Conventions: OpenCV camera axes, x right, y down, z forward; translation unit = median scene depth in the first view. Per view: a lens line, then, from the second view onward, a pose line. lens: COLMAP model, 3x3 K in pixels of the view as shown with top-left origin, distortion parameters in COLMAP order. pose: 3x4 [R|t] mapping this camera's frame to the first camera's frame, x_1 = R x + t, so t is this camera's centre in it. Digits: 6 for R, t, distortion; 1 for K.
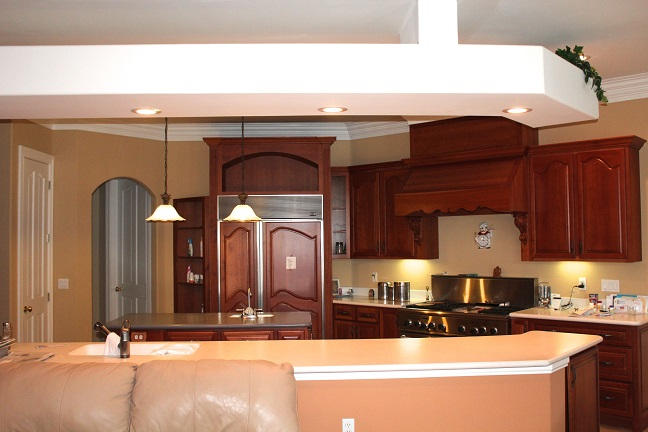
lens RADIAL K [[704.1, 0, 324.0], [0, 704.1, 216.0], [0, 0, 1]] dist [-0.113701, -0.020250]
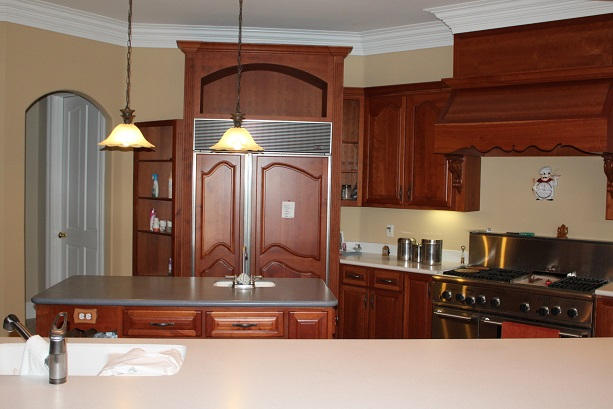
lens RADIAL K [[666.1, 0, 306.5], [0, 666.1, 204.5], [0, 0, 1]] dist [-0.113701, -0.020250]
pose [[0.997745, 0.032151, 0.058920, -0.069851], [-0.036126, 0.997052, 0.067695, 0.010850], [-0.056570, -0.069671, 0.995965, 0.274093]]
